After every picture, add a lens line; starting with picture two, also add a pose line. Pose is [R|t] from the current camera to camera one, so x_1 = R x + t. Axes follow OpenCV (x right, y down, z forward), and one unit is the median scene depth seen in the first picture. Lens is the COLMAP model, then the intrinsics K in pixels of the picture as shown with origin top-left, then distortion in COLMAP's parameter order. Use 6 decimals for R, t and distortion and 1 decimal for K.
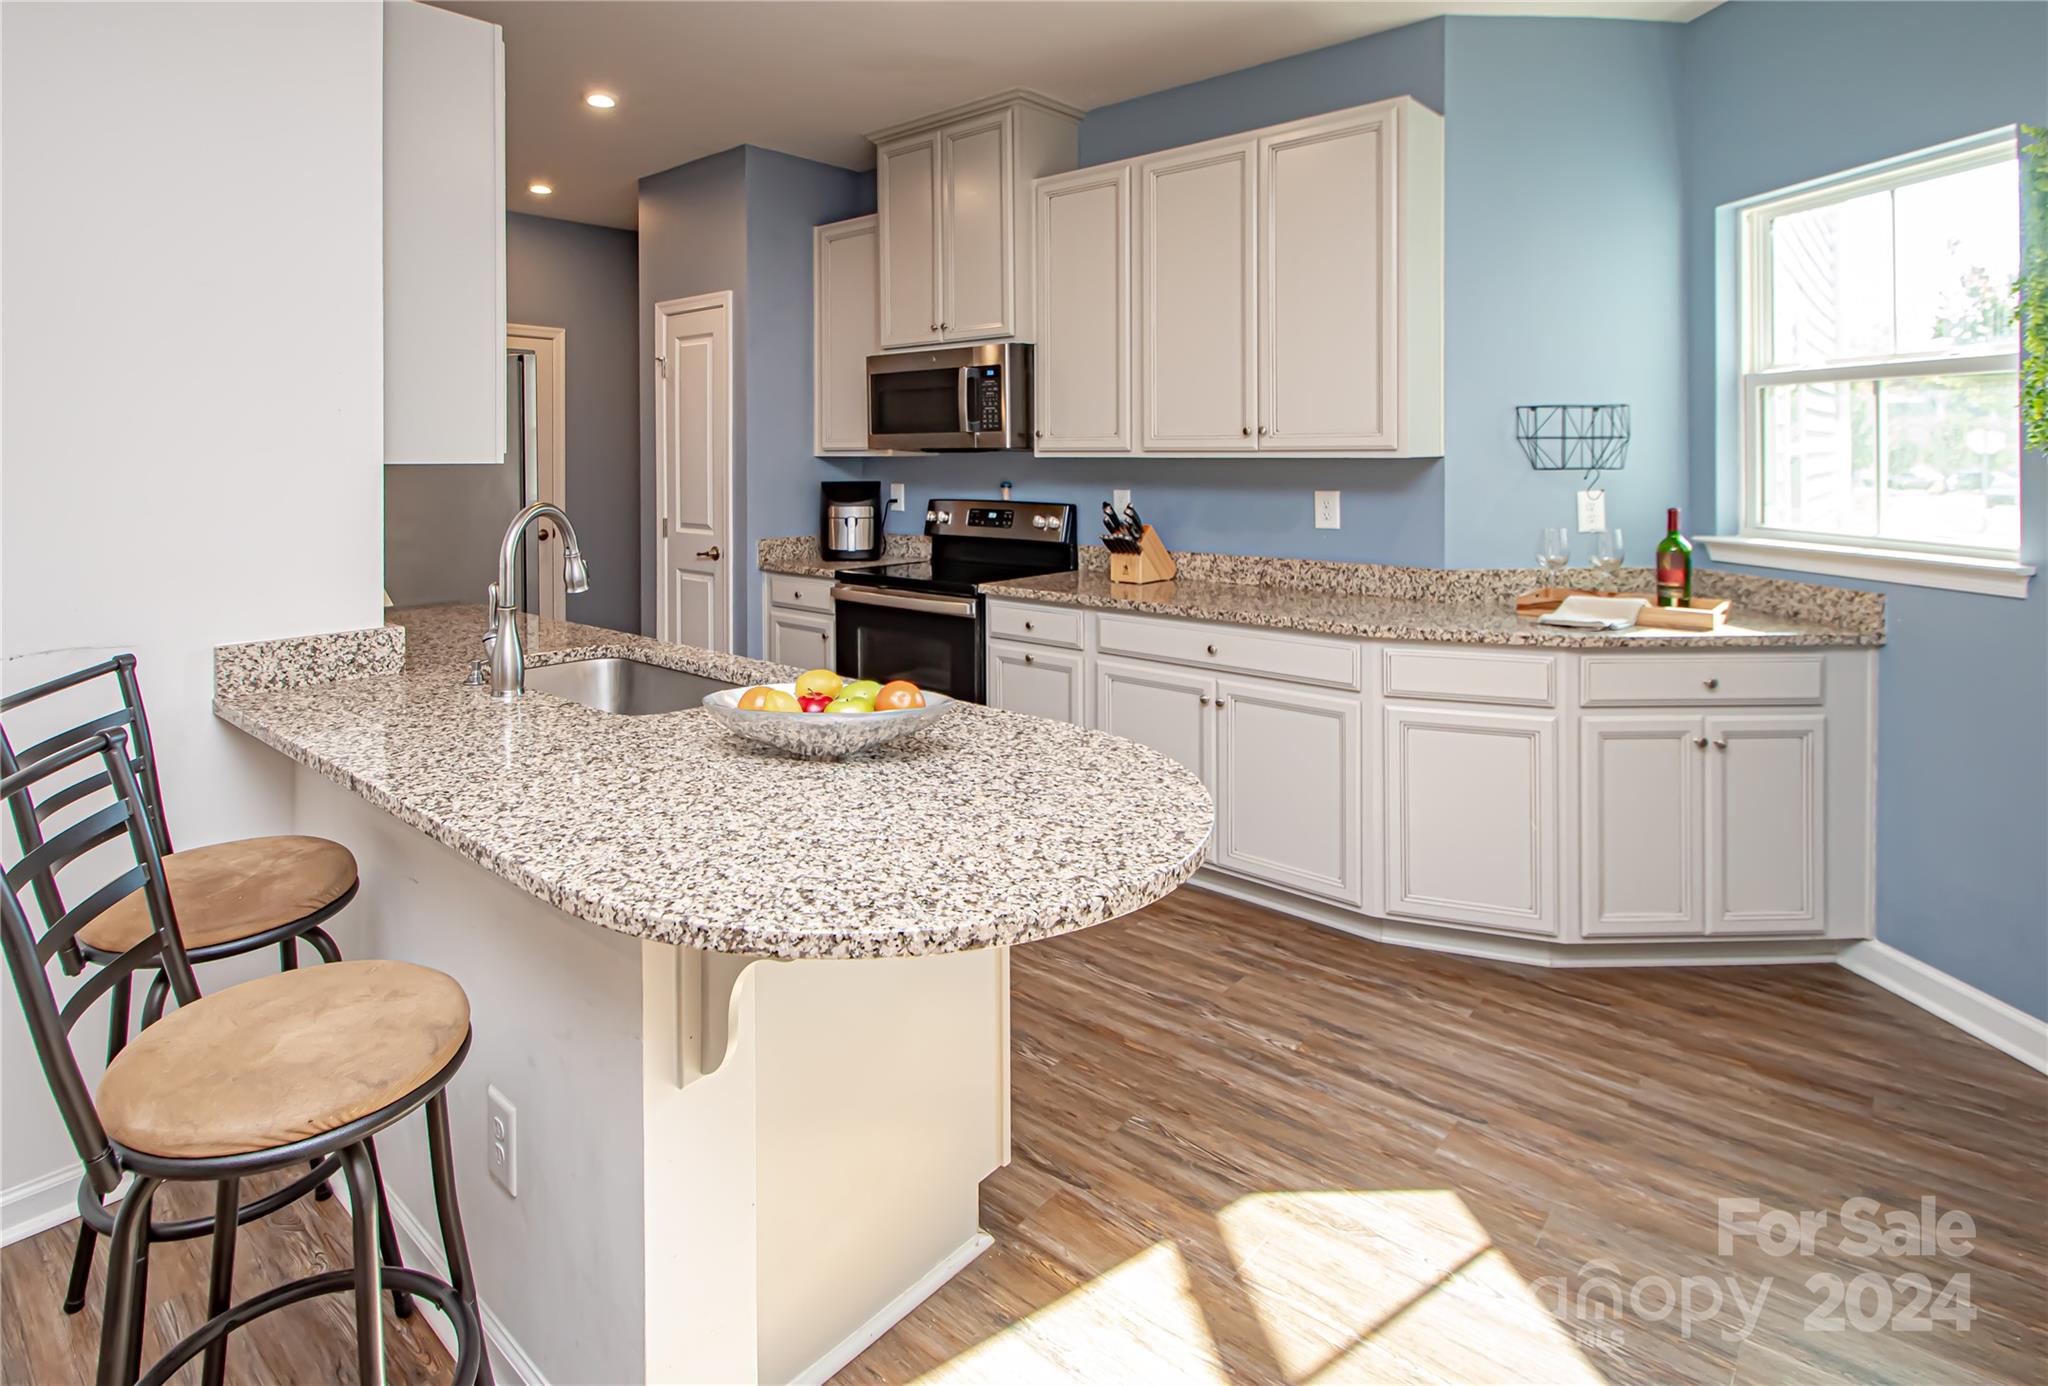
lens RADIAL K [[1097.1, 0, 889.0], [0, 1097.1, 452.4], [0, 0, 1]] dist [-0.001265, -0.003699]
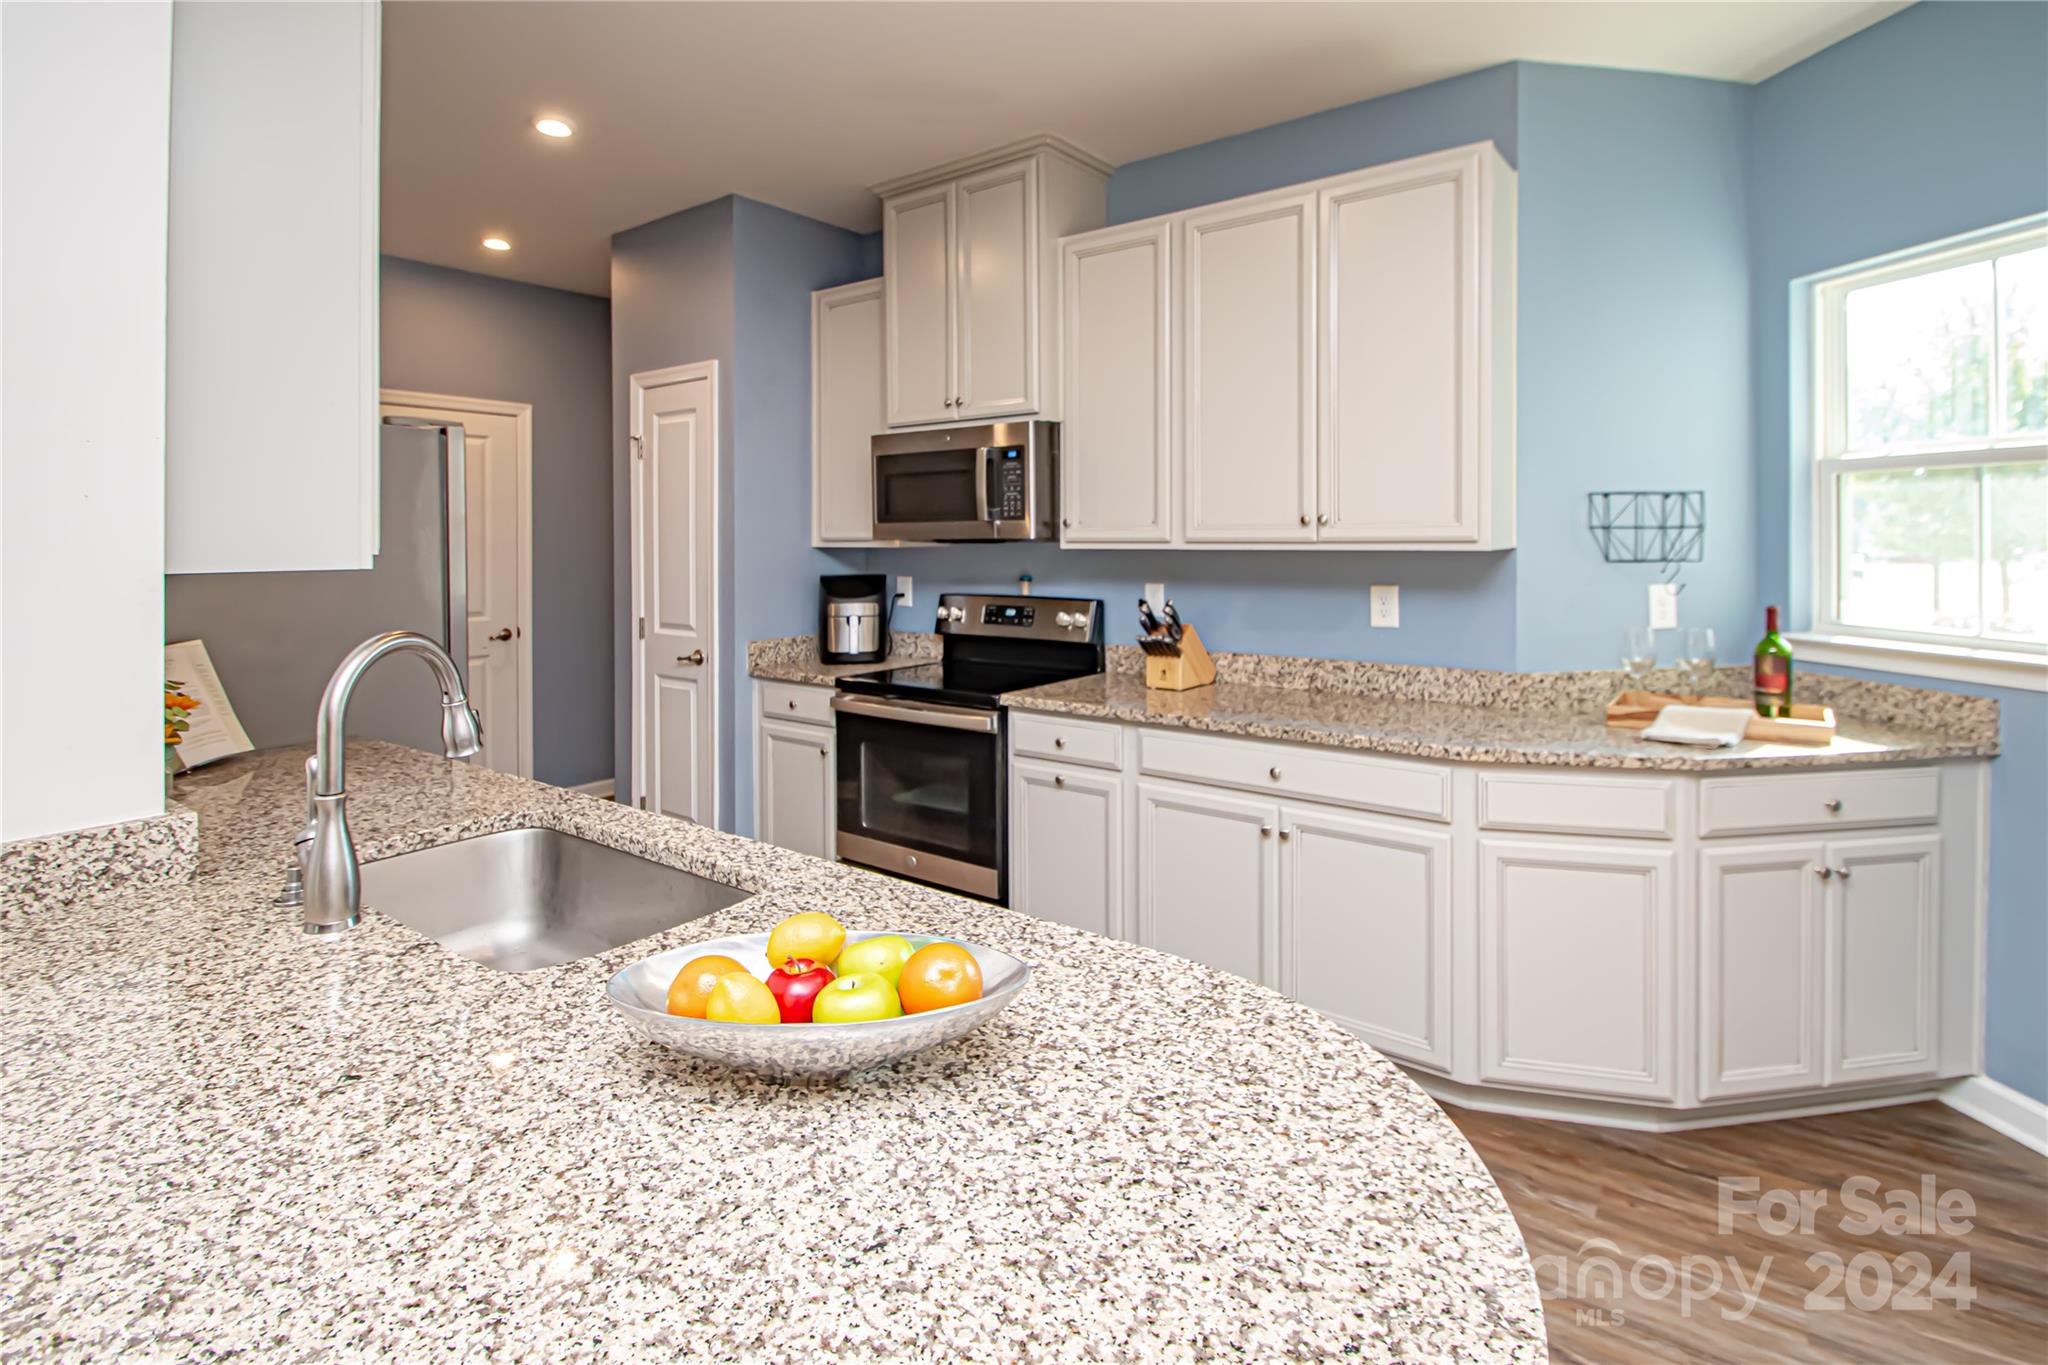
lens RADIAL K [[1046.0, 0, 1000.6], [0, 1046.0, 524.2], [0, 0, 1]] dist [-0.006905, -0.005991]
pose [[0.994299, -0.000923, 0.106620, -0.008135], [0.002060, 0.999942, -0.010549, -0.007837], [-0.106604, 0.010709, 0.994244, 0.184575]]
